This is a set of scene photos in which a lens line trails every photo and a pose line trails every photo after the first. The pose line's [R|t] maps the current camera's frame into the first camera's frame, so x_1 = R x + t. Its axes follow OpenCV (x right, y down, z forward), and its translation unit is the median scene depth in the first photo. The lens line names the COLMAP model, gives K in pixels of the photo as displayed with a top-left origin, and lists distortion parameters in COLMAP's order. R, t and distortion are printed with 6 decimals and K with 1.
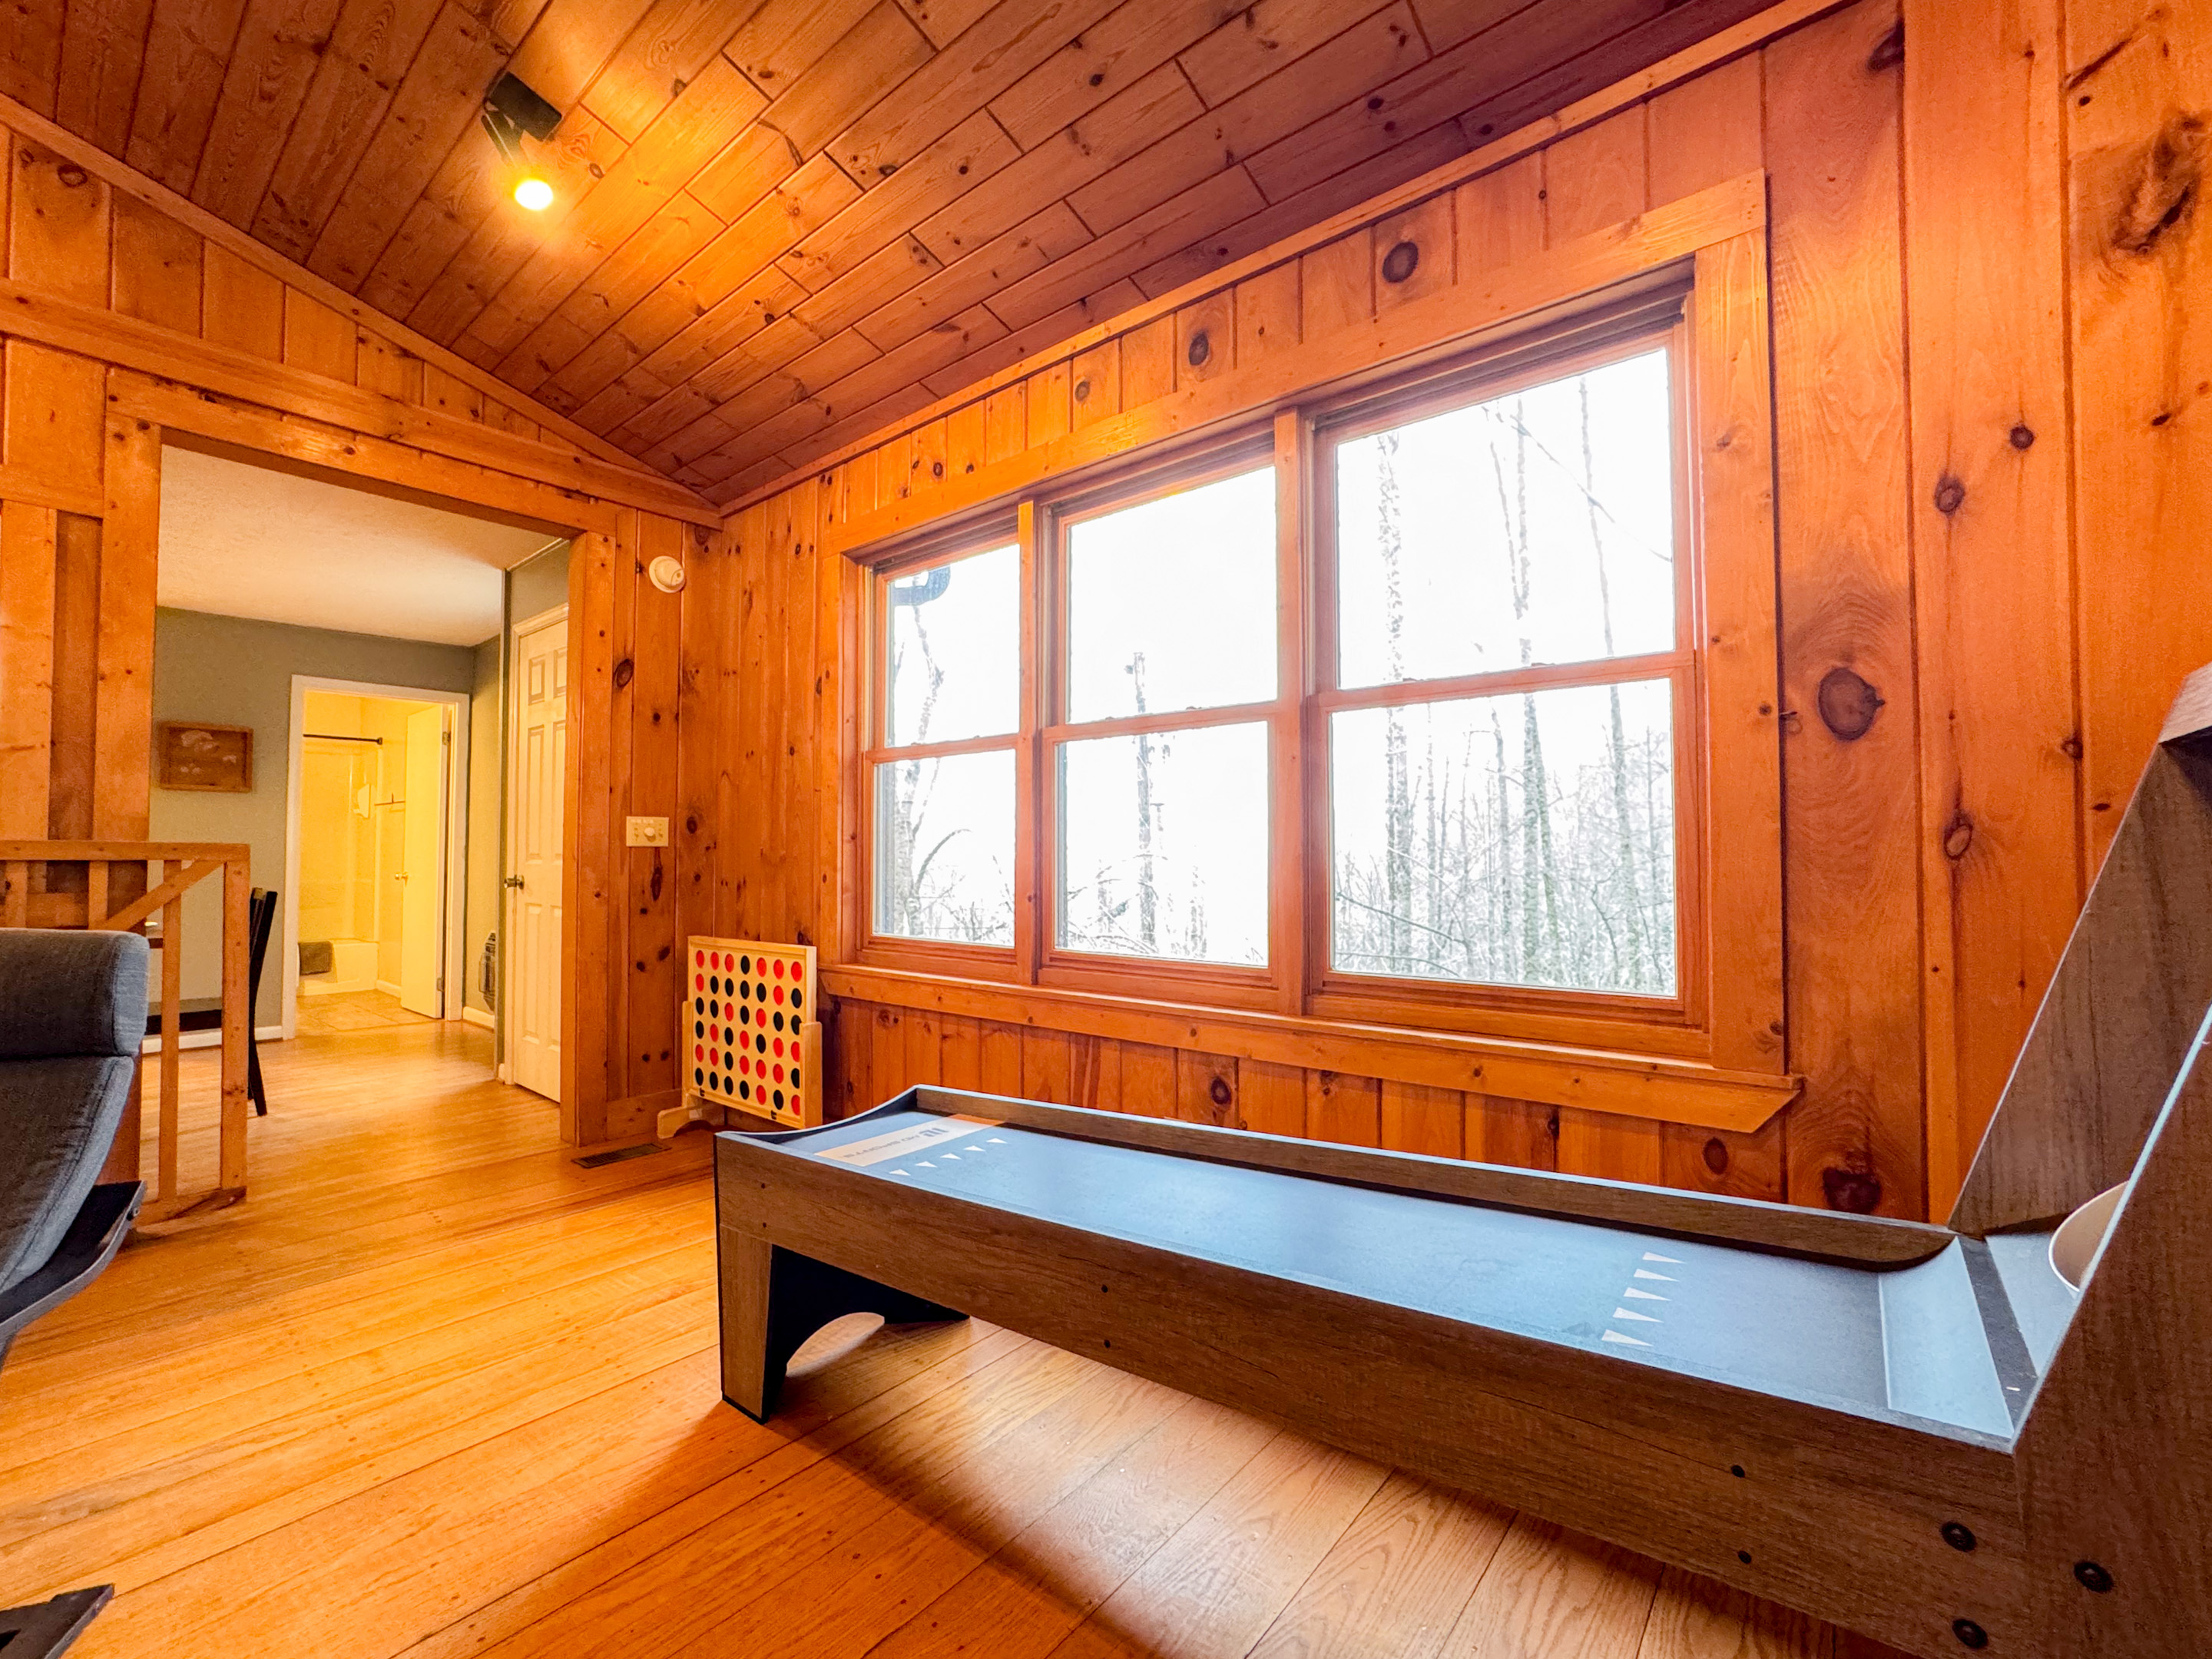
lens RADIAL K [[918.3, 0, 1115.4], [0, 918.3, 830.6], [0, 0, 1]] dist [-0.031156, 0.007104]
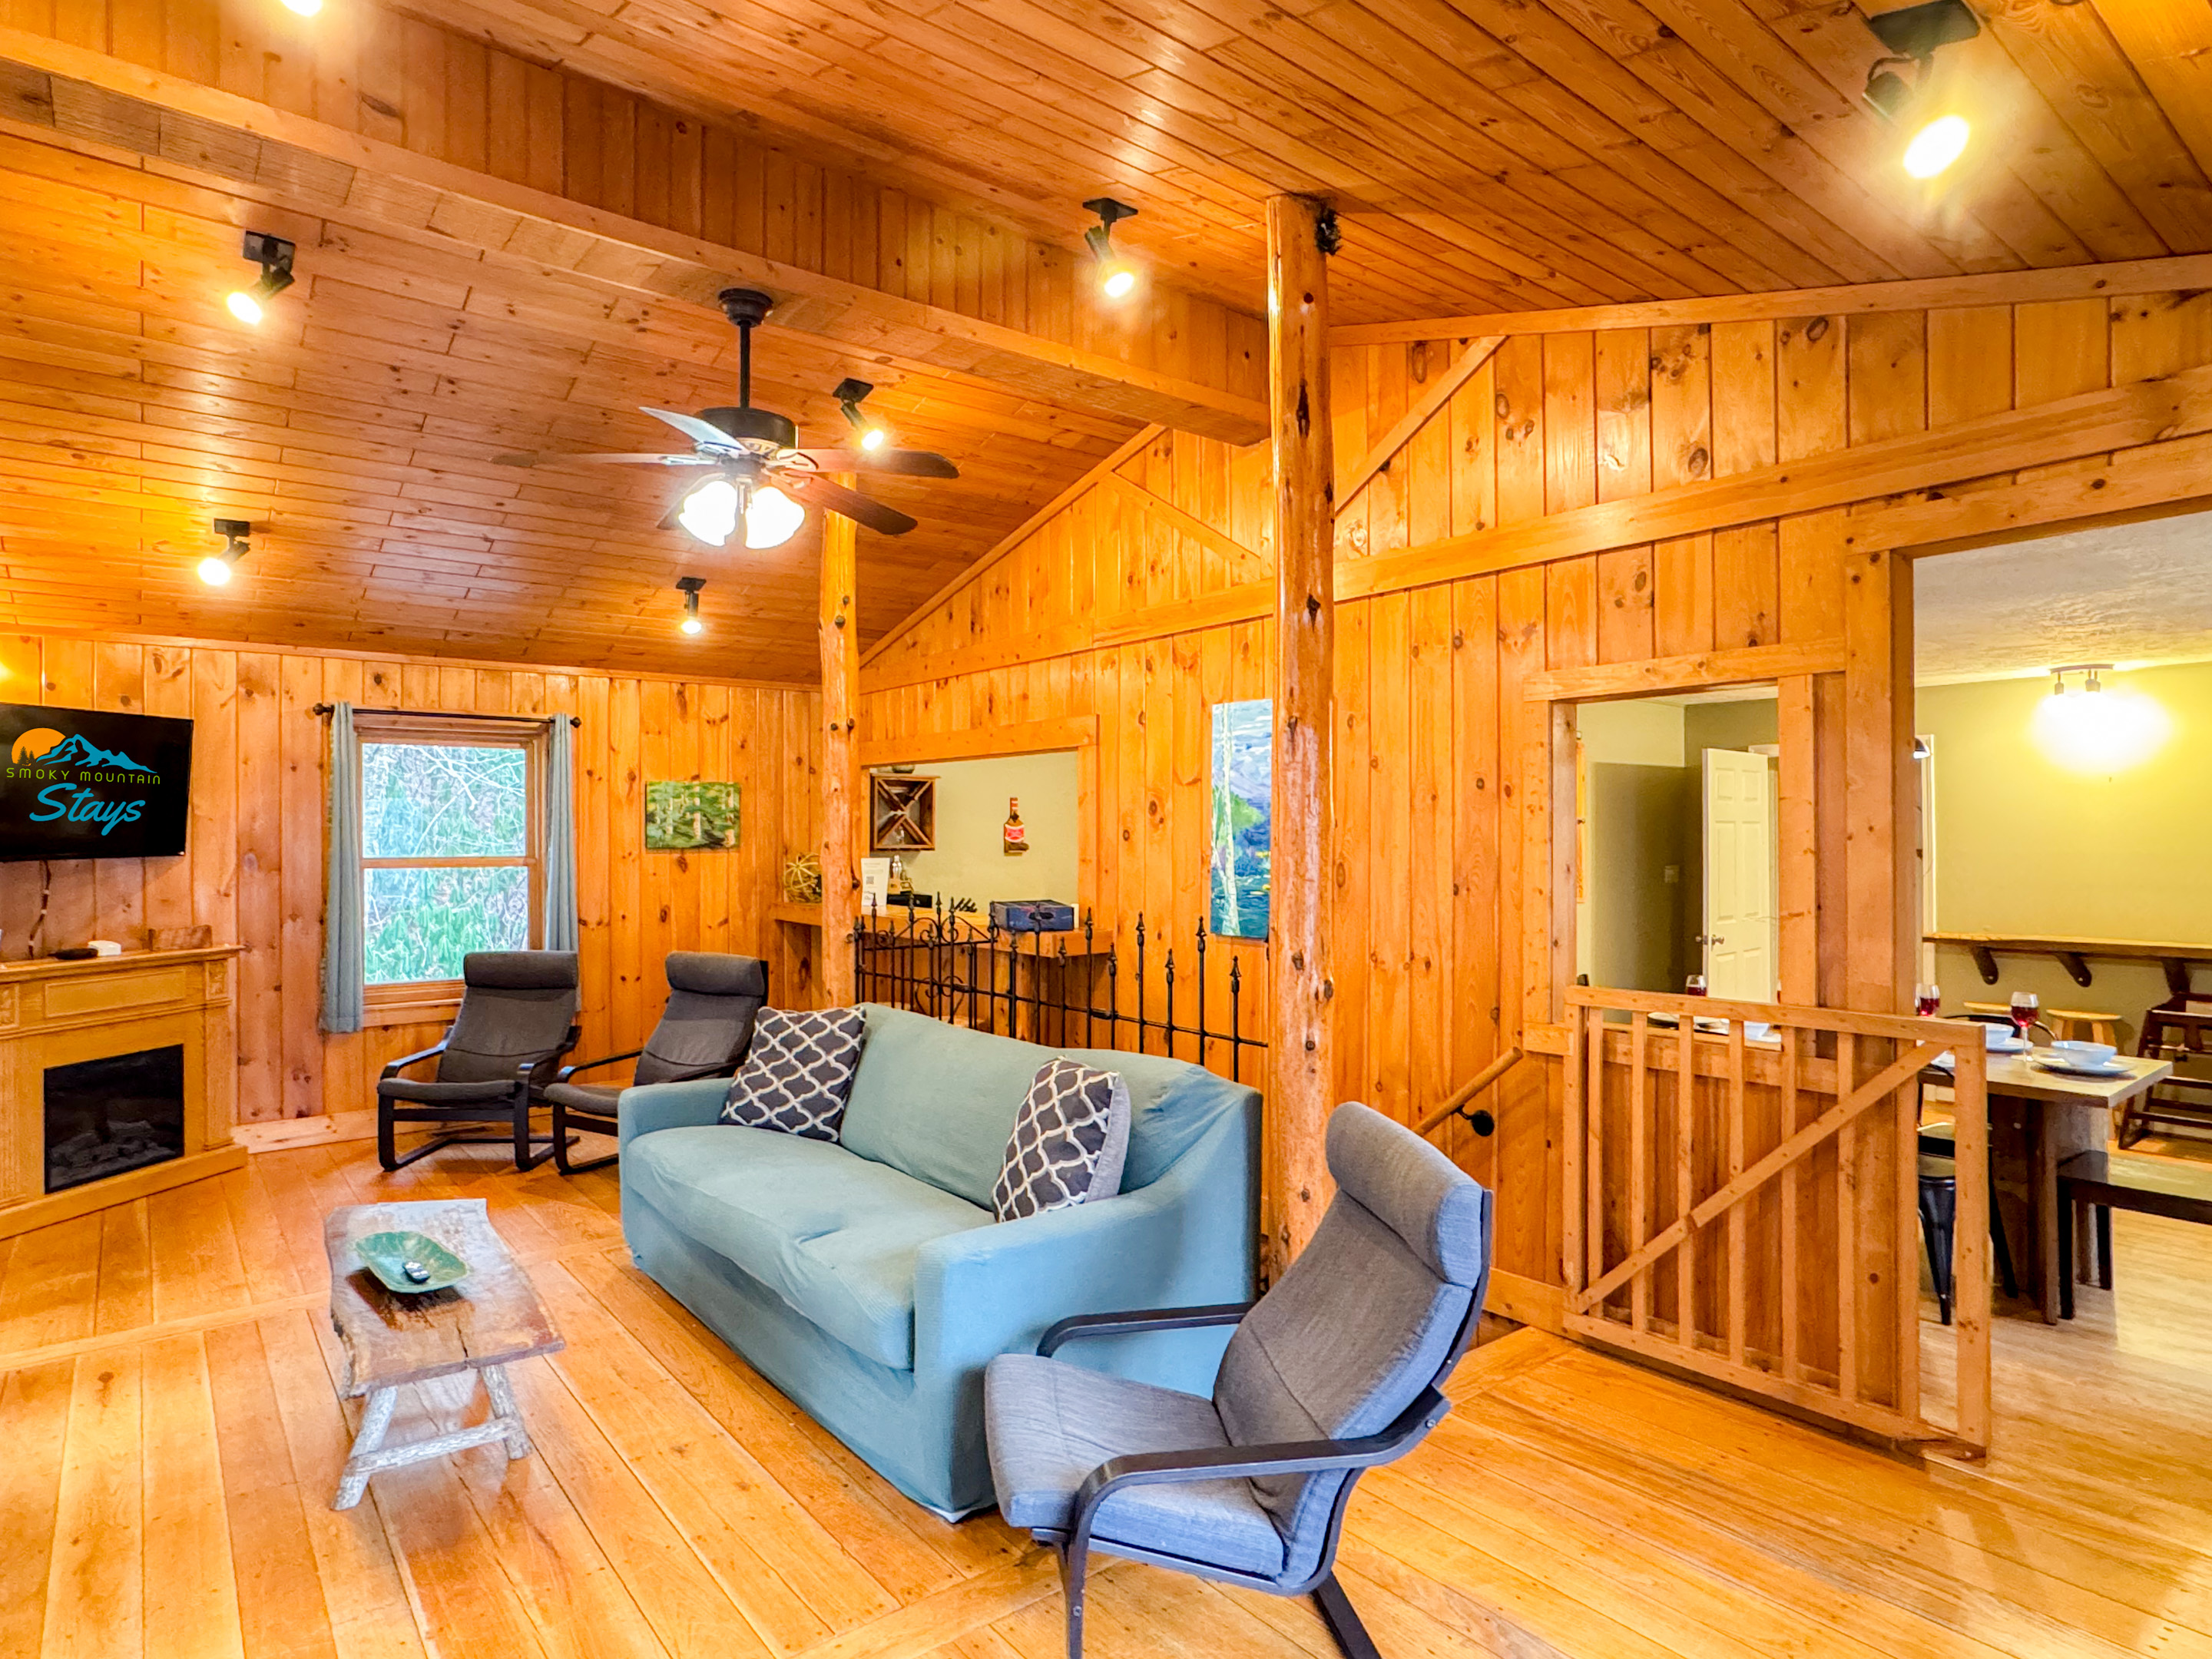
lens RADIAL K [[1250.3, 0, 1105.3], [0, 1250.3, 834.6], [0, 0, 1]] dist [0.001405, 0.004099]
pose [[-0.202109, -0.006918, -0.979339, 0.355615], [0.024898, 0.999616, -0.012200, -0.189937], [0.979047, -0.026849, -0.201859, 0.523437]]
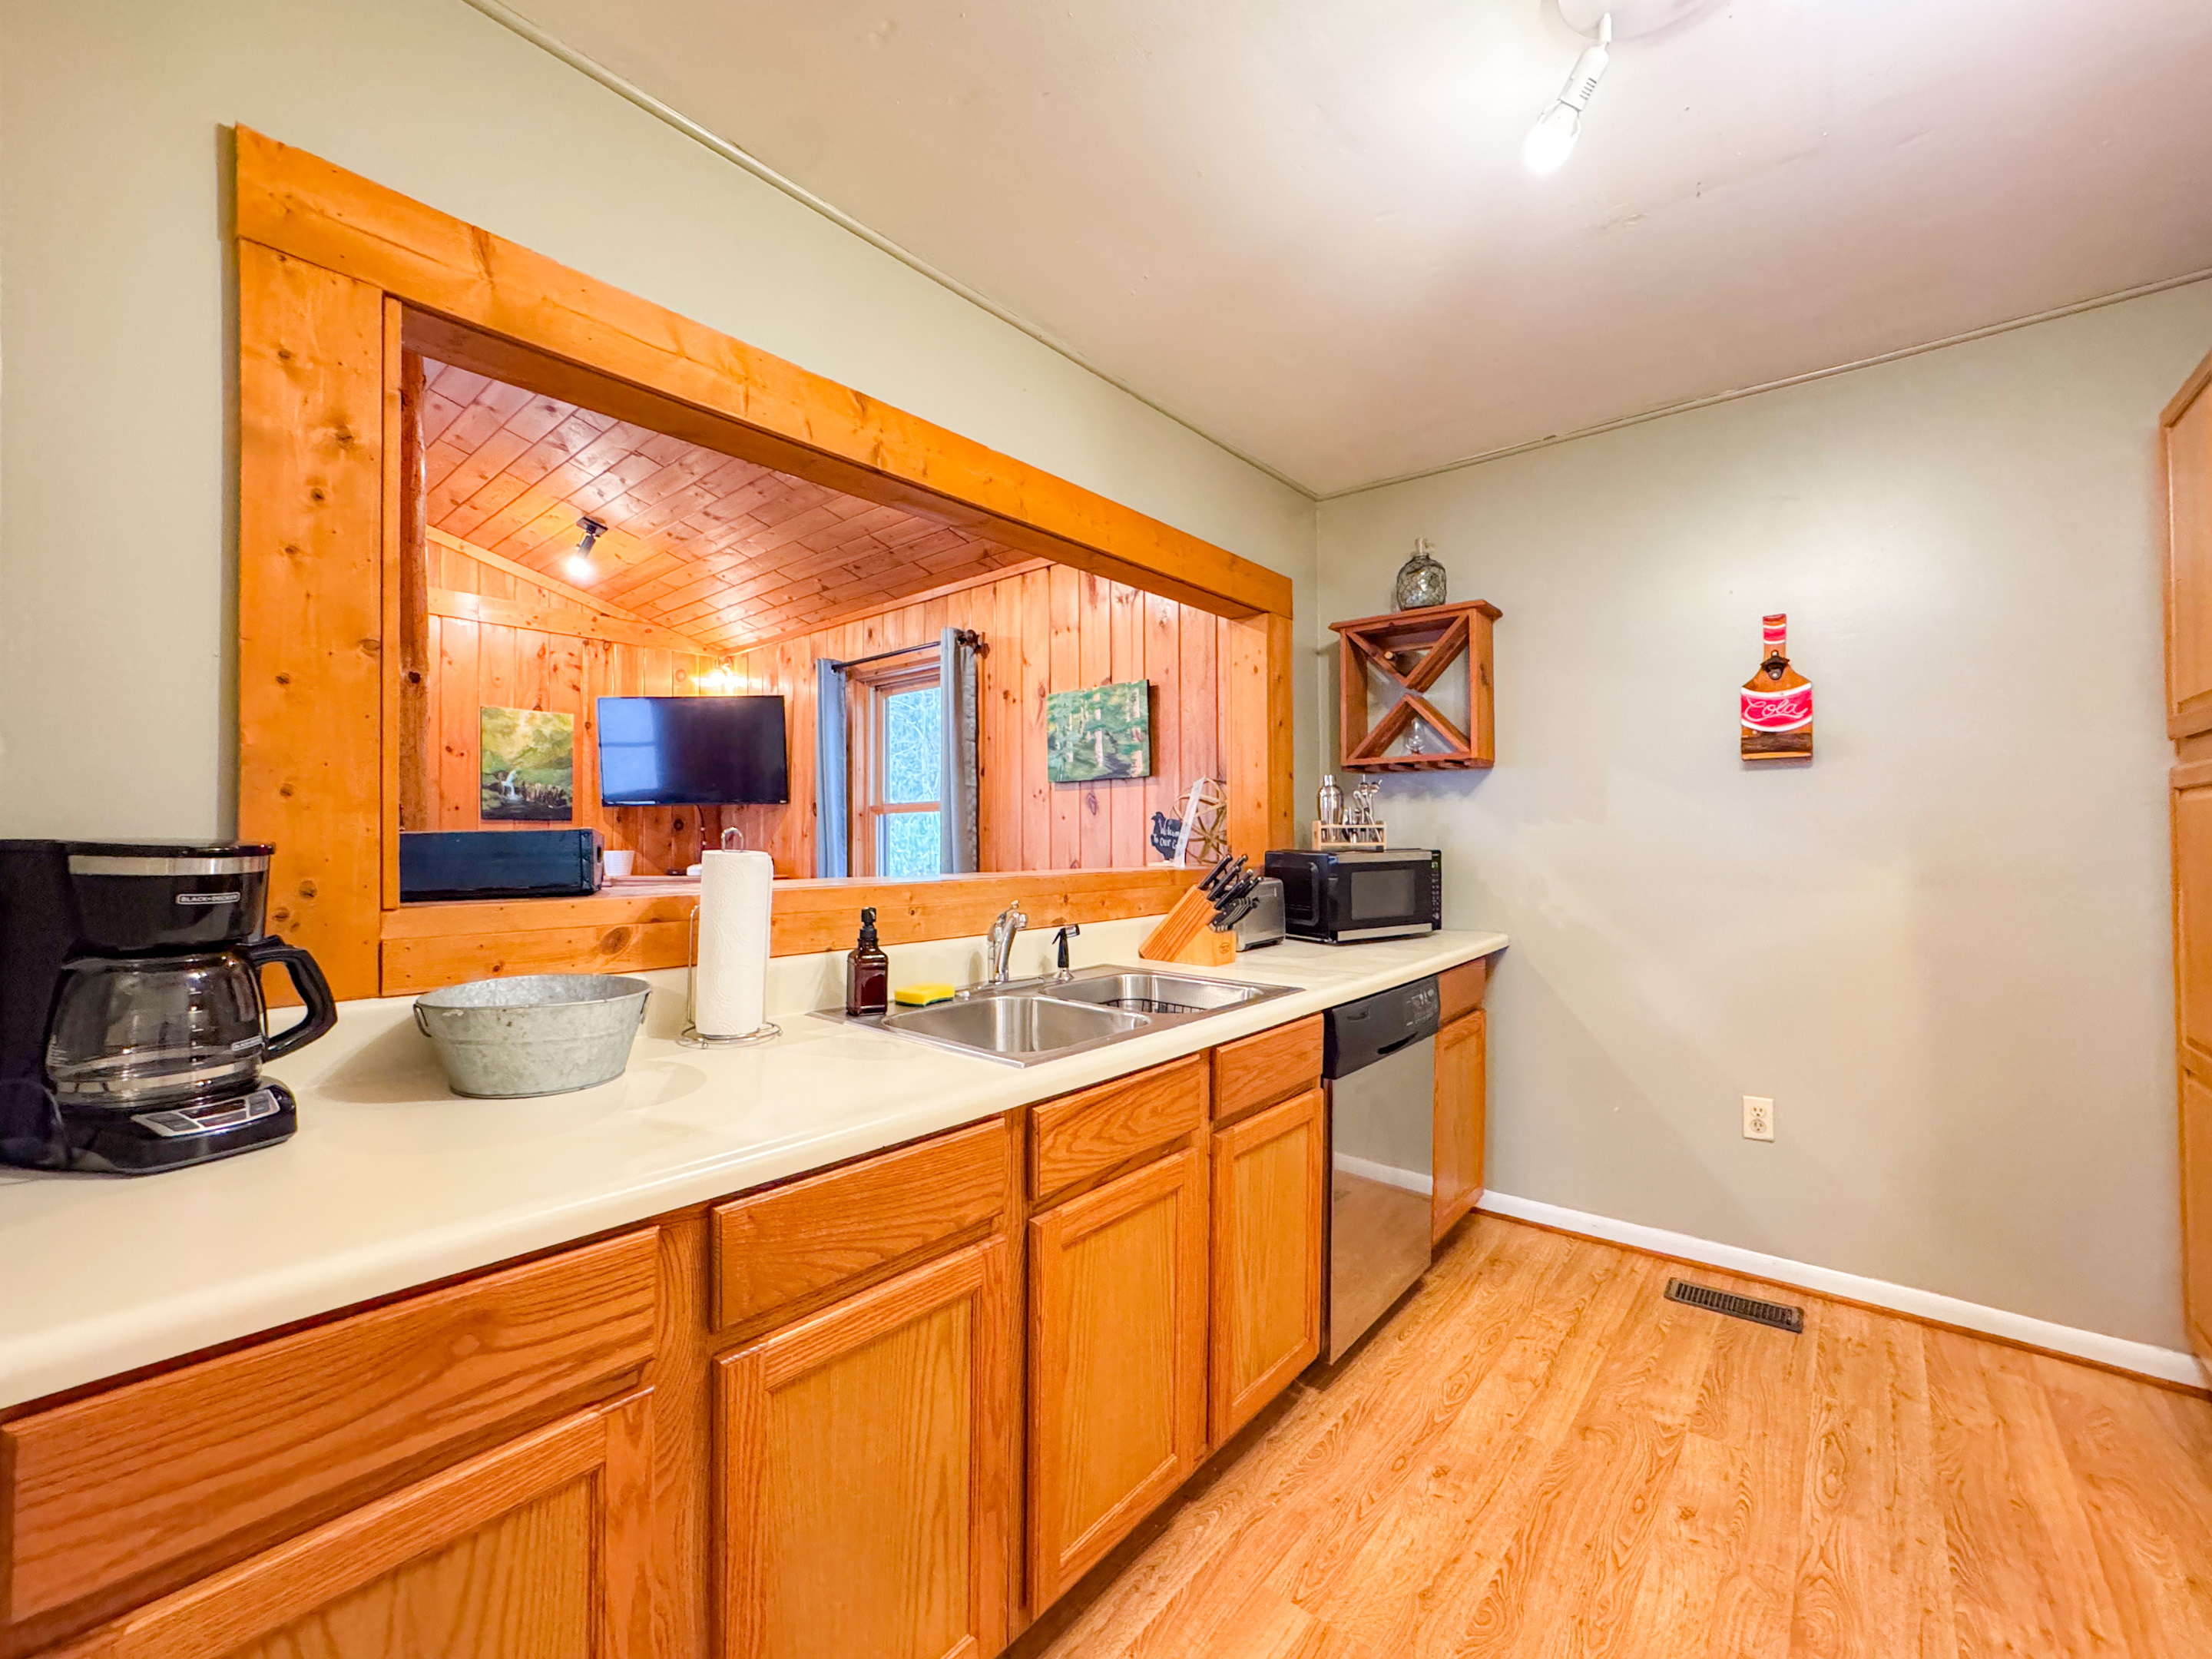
lens RADIAL K [[918.3, 0, 1113.1], [0, 918.3, 828.8], [0, 0, 1]] dist [-0.031156, 0.007104]
pose [[-0.999823, -0.001580, 0.018769, -1.051199], [-0.002316, 0.999226, -0.039262, -0.131544], [-0.018692, -0.039298, -0.999053, 0.522045]]
